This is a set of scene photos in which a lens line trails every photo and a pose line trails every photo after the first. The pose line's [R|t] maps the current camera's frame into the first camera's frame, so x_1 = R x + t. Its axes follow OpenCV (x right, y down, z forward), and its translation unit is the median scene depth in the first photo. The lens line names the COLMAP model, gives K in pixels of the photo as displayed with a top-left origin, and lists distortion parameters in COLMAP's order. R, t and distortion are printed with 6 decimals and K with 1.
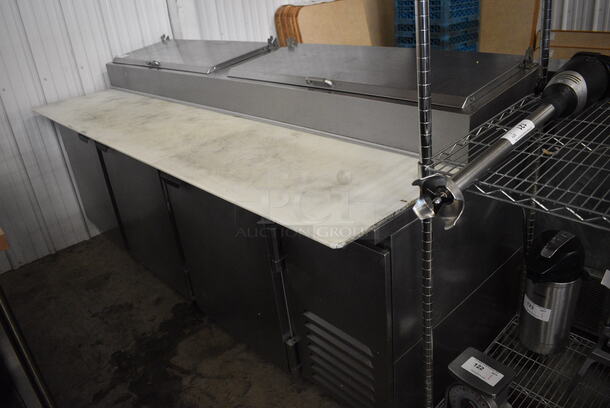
lens RADIAL K [[498.4, 0, 305.0], [0, 498.4, 204.0], [0, 0, 1]] dist [-0.093385, 0.012096]
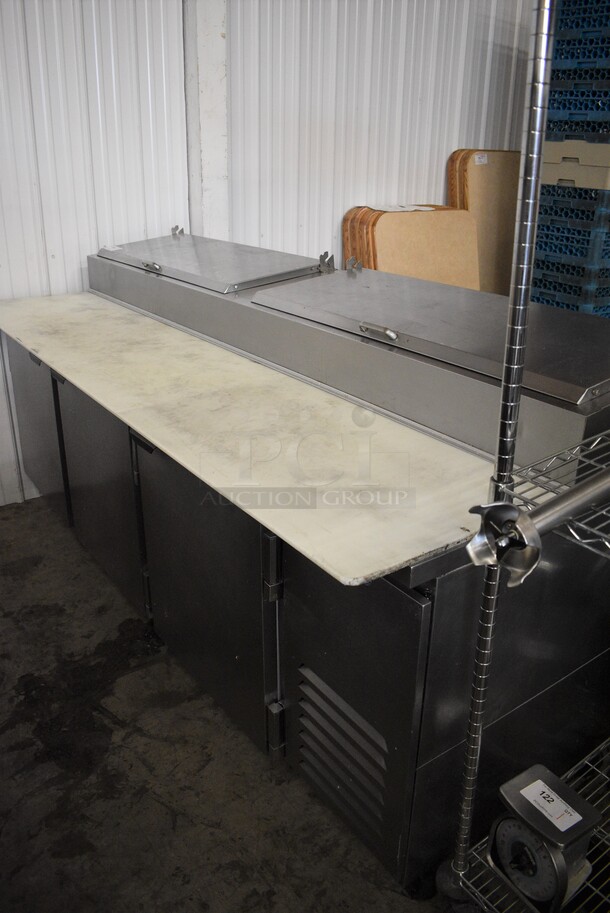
lens RADIAL K [[745.9, 0, 305.0], [0, 745.9, 456.5], [0, 0, 1]] dist [-0.093385, 0.012096]
pose [[0.985136, 0.154454, -0.075176, 0.026398], [-0.157962, 0.986501, -0.043167, -0.014626], [0.067494, 0.054400, 0.996236, -0.006614]]
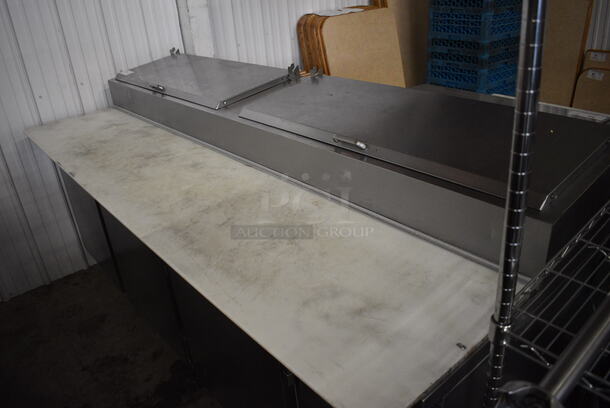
lens RADIAL K [[498.4, 0, 305.0], [0, 498.4, 204.0], [0, 0, 1]] dist [-0.093385, 0.012096]
pose [[0.998815, 0.037580, -0.030929, -0.011869], [-0.037030, 0.999149, 0.018144, -0.126971], [0.031584, -0.016977, 0.999357, 0.149283]]
